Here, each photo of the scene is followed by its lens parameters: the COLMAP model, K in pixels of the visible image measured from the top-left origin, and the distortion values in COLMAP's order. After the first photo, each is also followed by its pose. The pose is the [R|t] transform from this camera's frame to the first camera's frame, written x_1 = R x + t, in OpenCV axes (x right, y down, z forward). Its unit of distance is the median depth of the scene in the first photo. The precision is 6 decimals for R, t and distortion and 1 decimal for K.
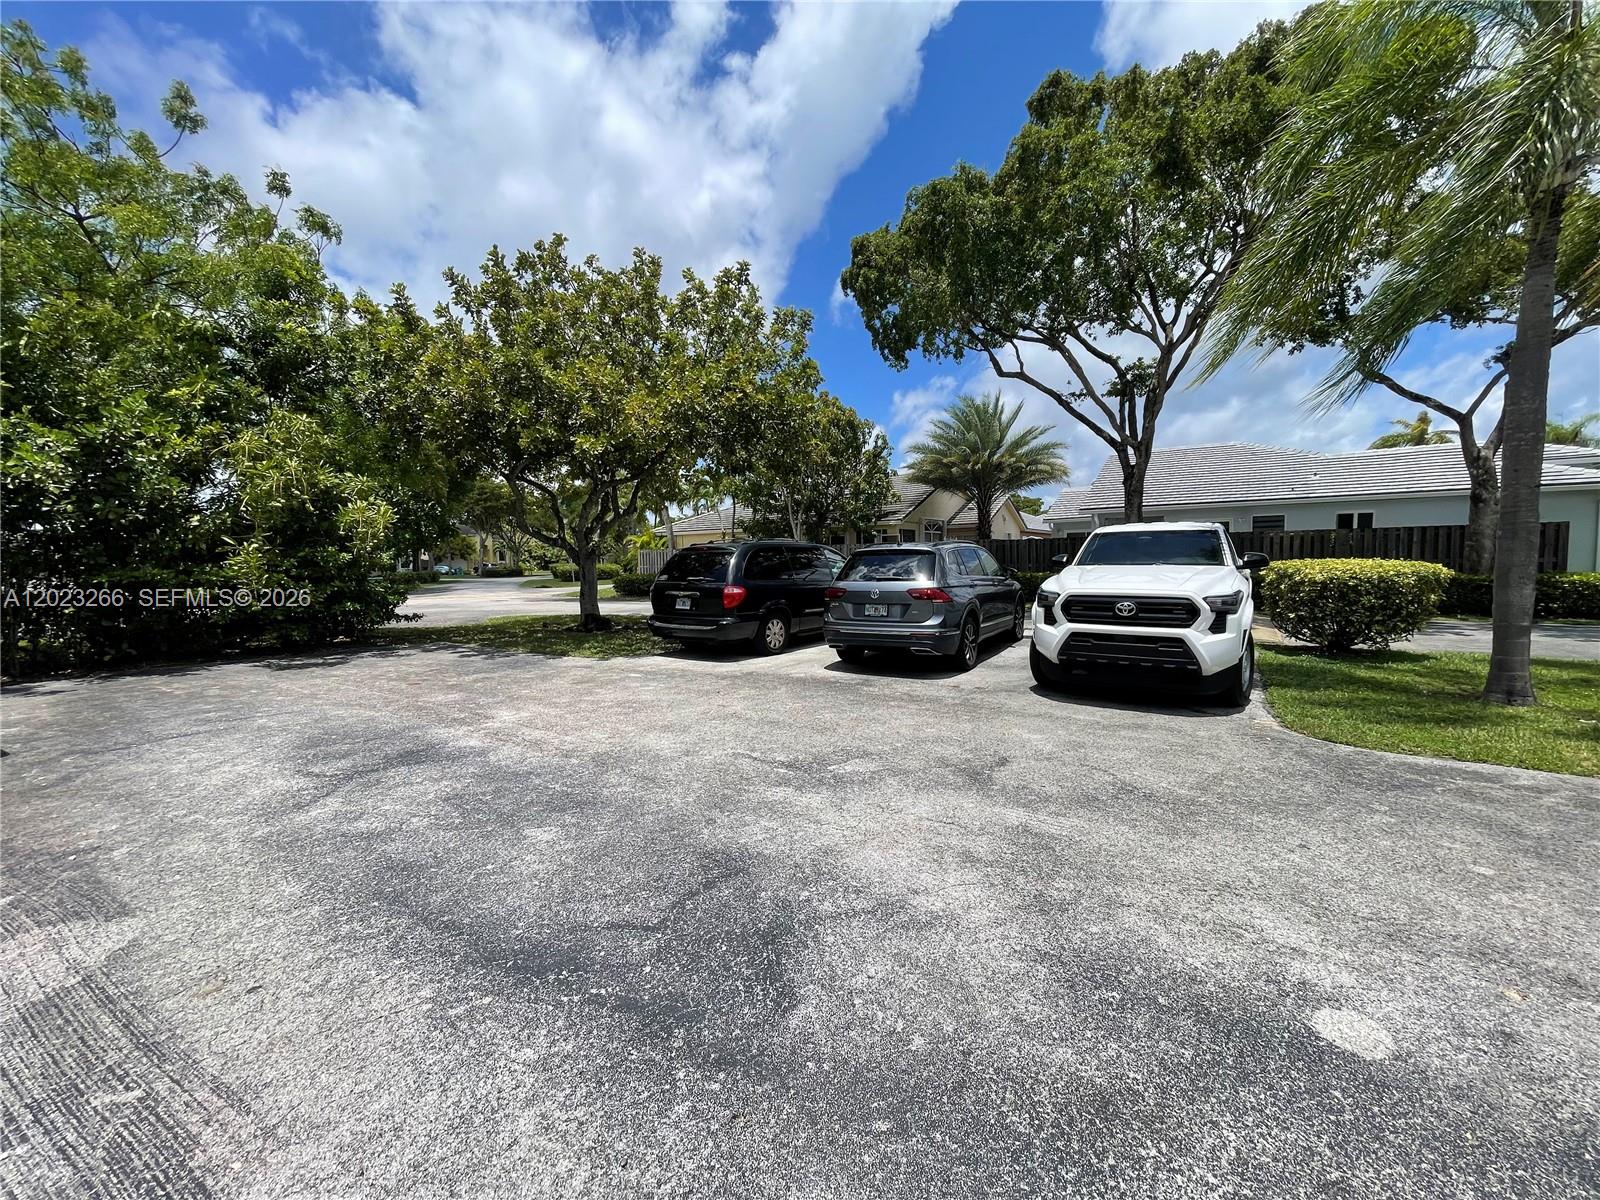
lens RADIAL K [[646.4, 0, 810.8], [0, 646.4, 607.0], [0, 0, 1]] dist [-0.005656, 0.001962]
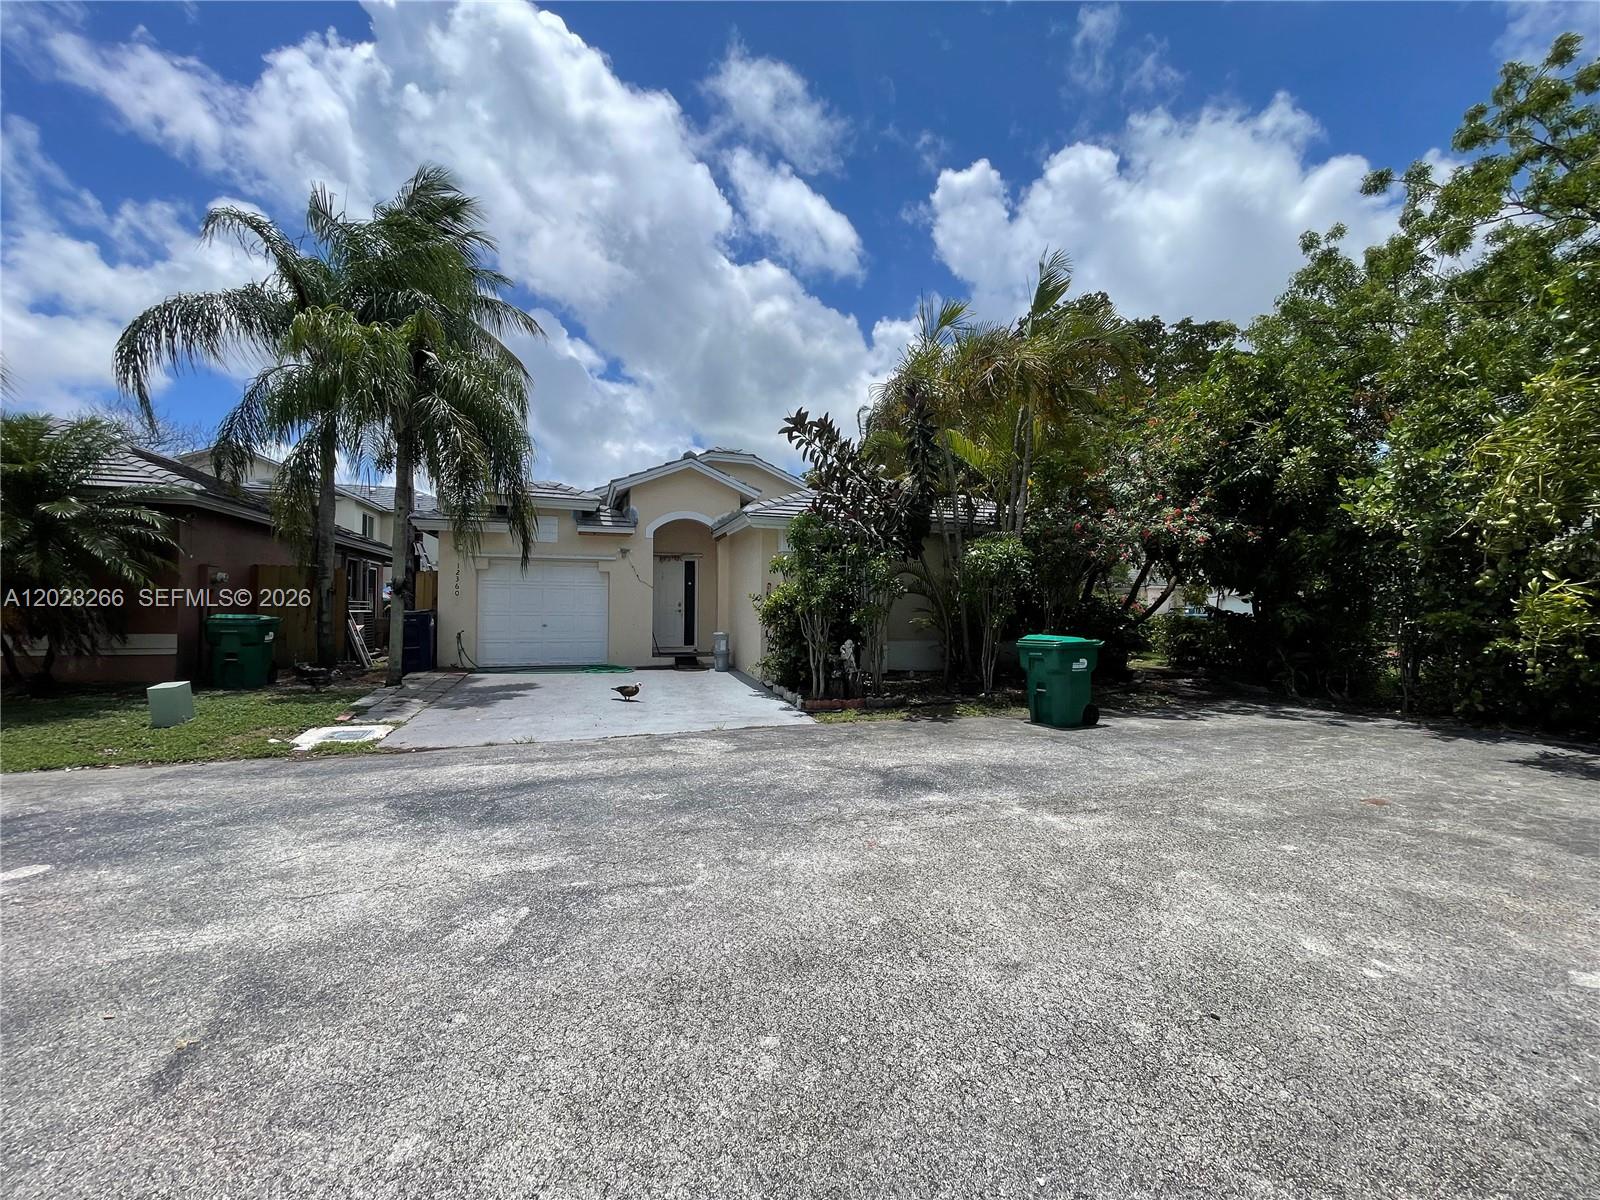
lens RADIAL K [[646.4, 0, 807.9], [0, 646.4, 604.4], [0, 0, 1]] dist [-0.005656, 0.001962]
pose [[-0.623172, 0.006069, -0.782061, 0.498244], [-0.055056, 0.997149, 0.051608, -0.170884], [0.780144, 0.075218, -0.621061, 2.149064]]
